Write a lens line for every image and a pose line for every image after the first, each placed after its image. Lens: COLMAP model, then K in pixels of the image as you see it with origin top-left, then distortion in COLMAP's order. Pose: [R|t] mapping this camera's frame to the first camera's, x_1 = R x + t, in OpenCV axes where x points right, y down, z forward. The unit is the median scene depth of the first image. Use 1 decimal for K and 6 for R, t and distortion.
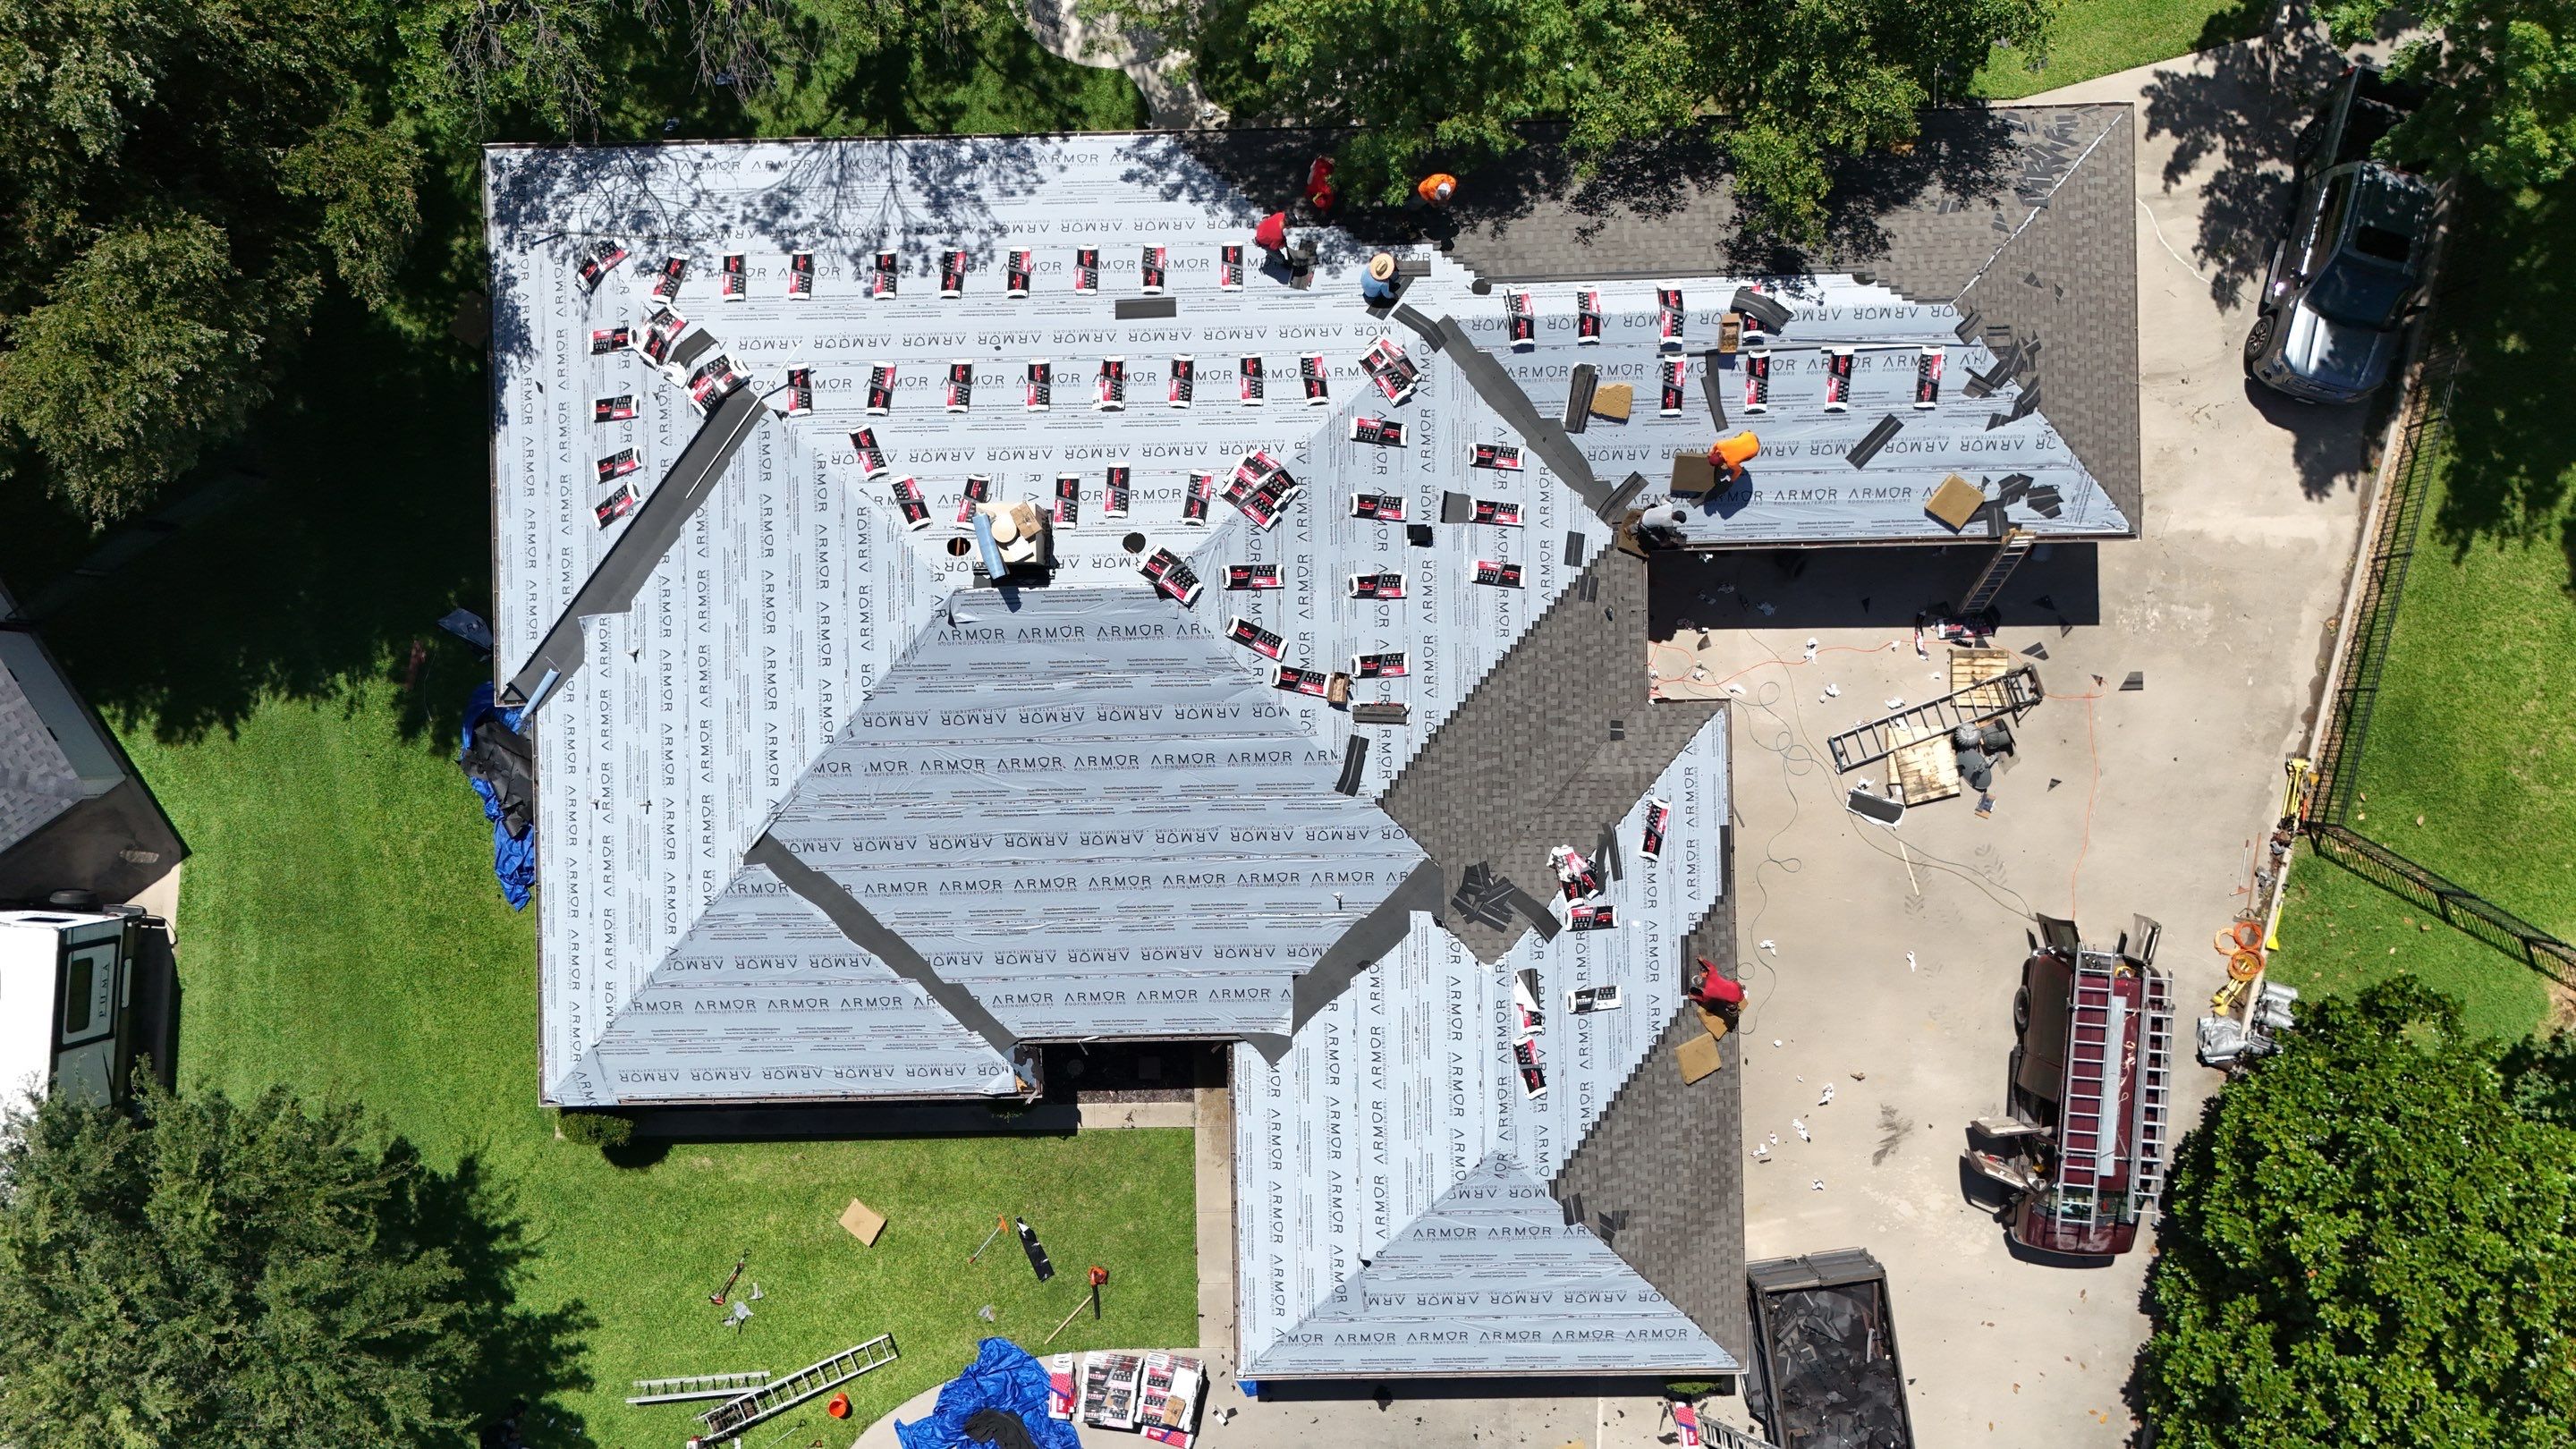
lens RADIAL K [[1878.1, 0, 1268.4], [0, 1878.1, 726.0], [0, 0, 1]] dist [0.137989, -0.247390]
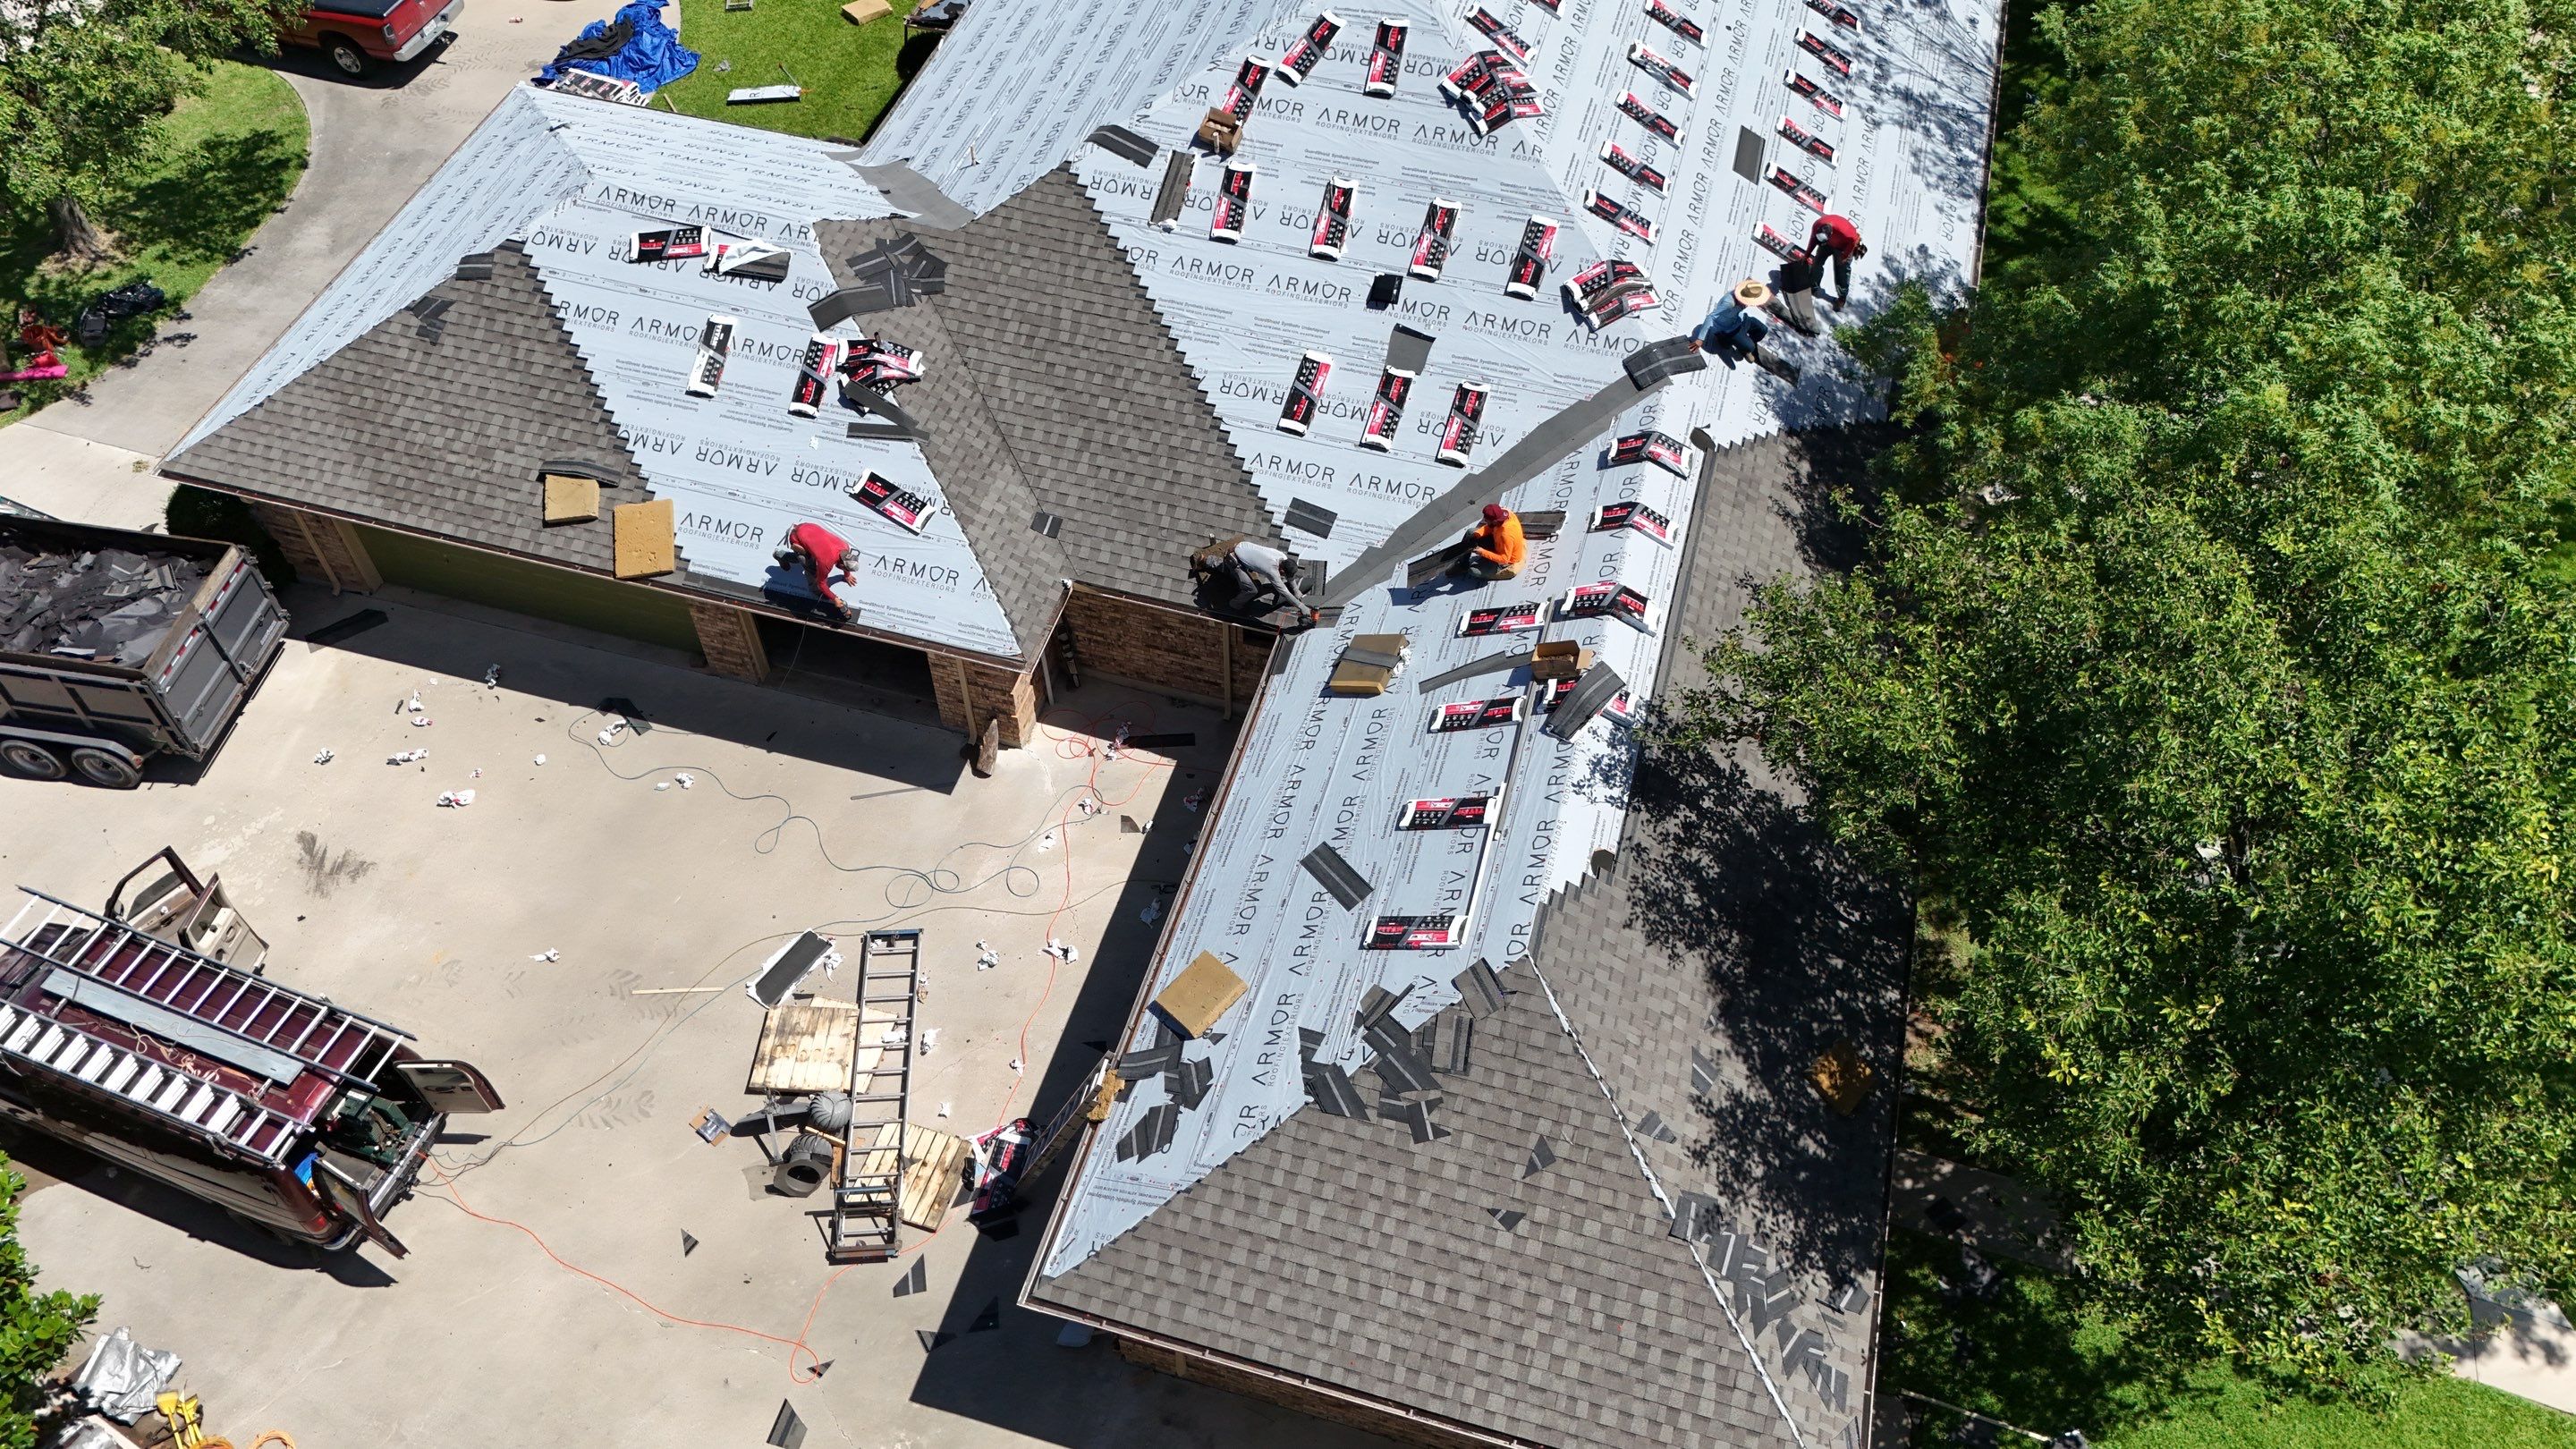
lens RADIAL K [[1878.1, 0, 1268.4], [0, 1878.1, 726.0], [0, 0, 1]] dist [0.137989, -0.247390]
pose [[-0.300002, 0.756205, -0.581509, 0.641095], [-0.953910, -0.233071, 0.189034, -0.232436], [0.007415, 0.611418, 0.791273, 0.502101]]
